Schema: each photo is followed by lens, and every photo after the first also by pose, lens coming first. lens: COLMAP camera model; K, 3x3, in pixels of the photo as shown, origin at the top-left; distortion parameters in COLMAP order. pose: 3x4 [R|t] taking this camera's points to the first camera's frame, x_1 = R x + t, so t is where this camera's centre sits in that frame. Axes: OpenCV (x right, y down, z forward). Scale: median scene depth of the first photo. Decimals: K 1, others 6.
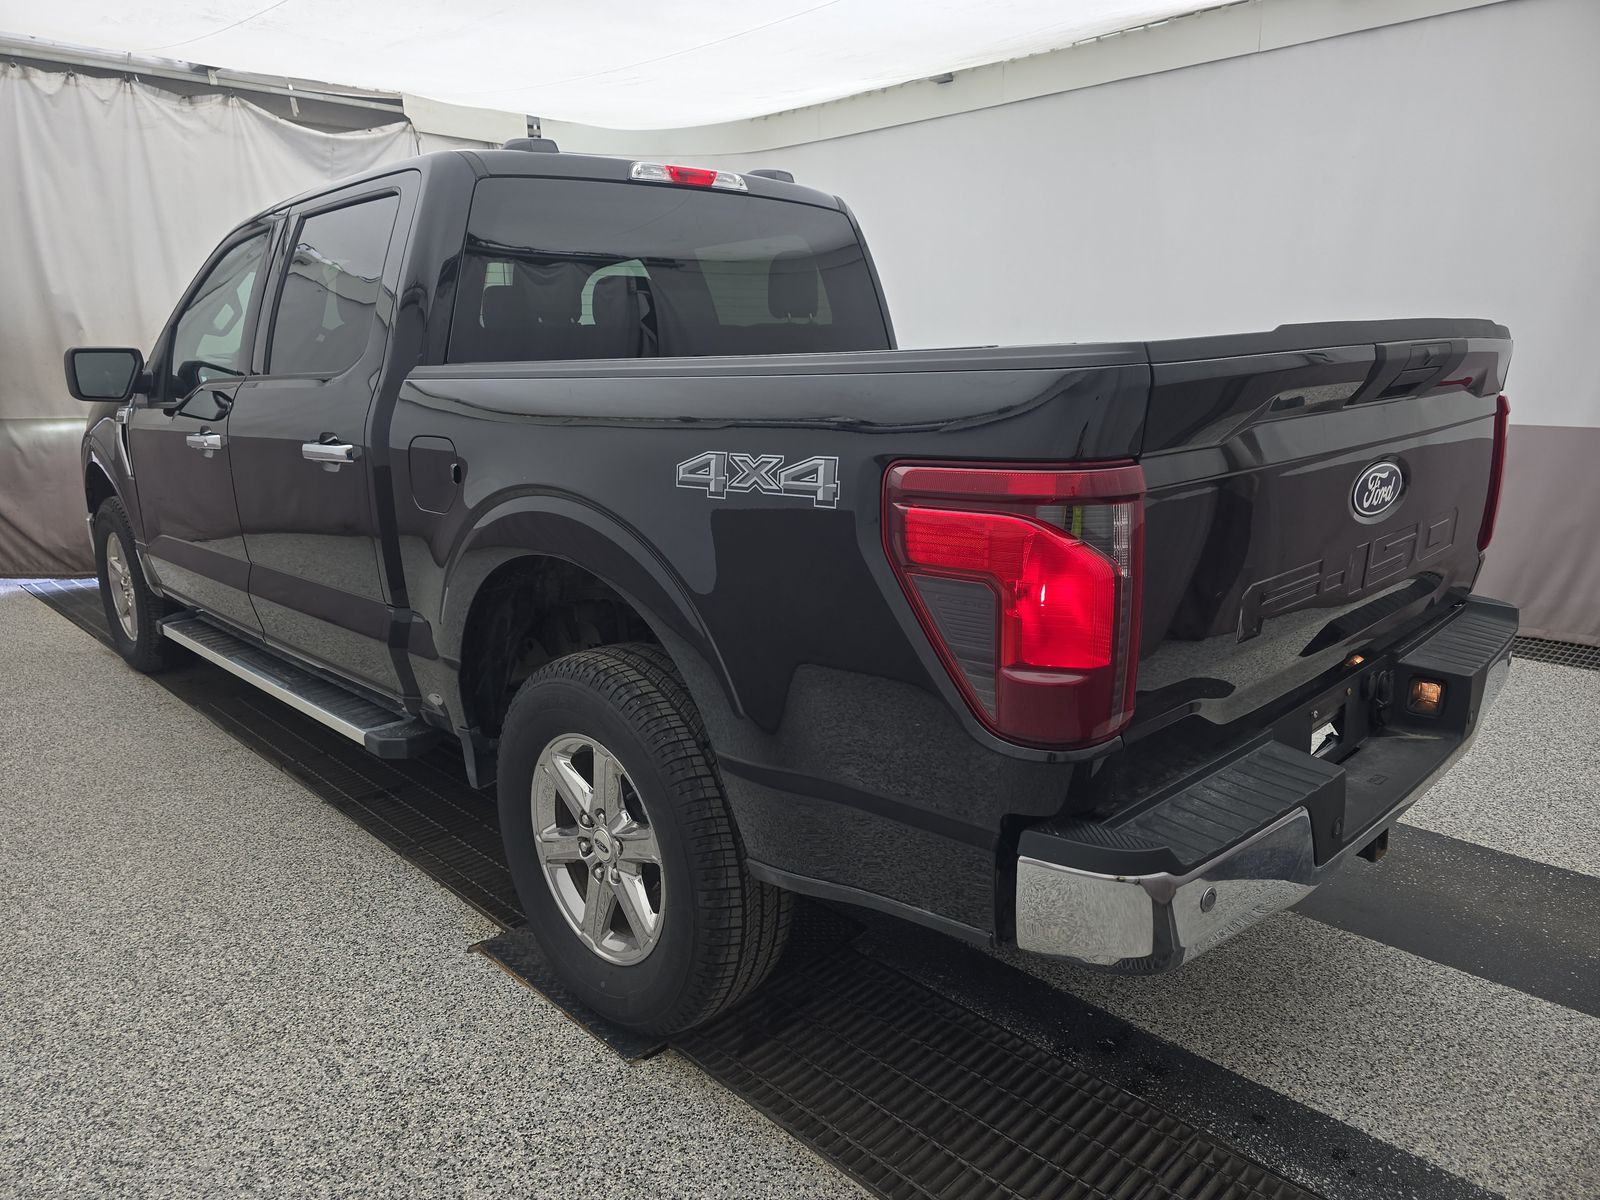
lens RADIAL K [[1100.9, 0, 800.0], [0, 1100.9, 600.0], [0, 0, 1]] dist [0.077701, -0.079382]
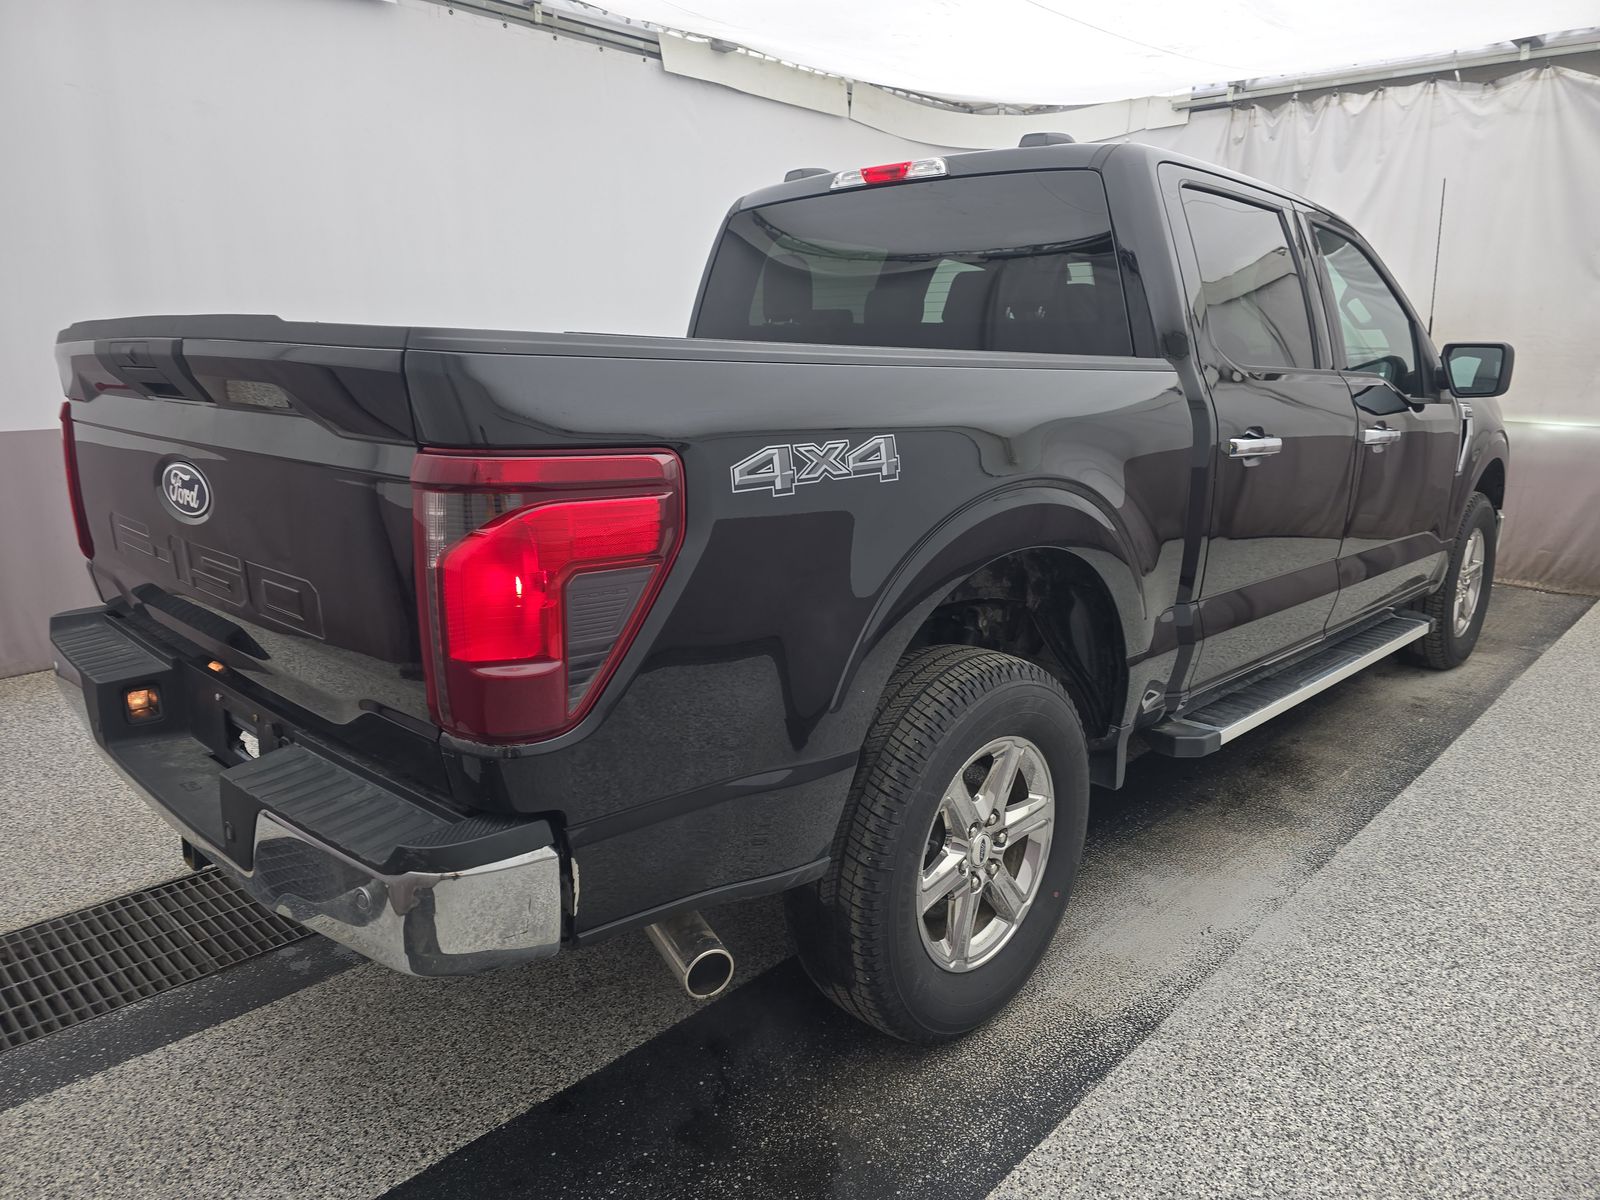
lens RADIAL K [[1096.8, 0, 800.0], [0, 1096.8, 600.0], [0, 0, 1]] dist [0.069419, -0.074979]
pose [[0.000551, 0.231089, -0.972932, 0.971159], [-0.226525, 0.947670, 0.224961, -0.227987], [0.974005, 0.220269, 0.052870, 0.974198]]
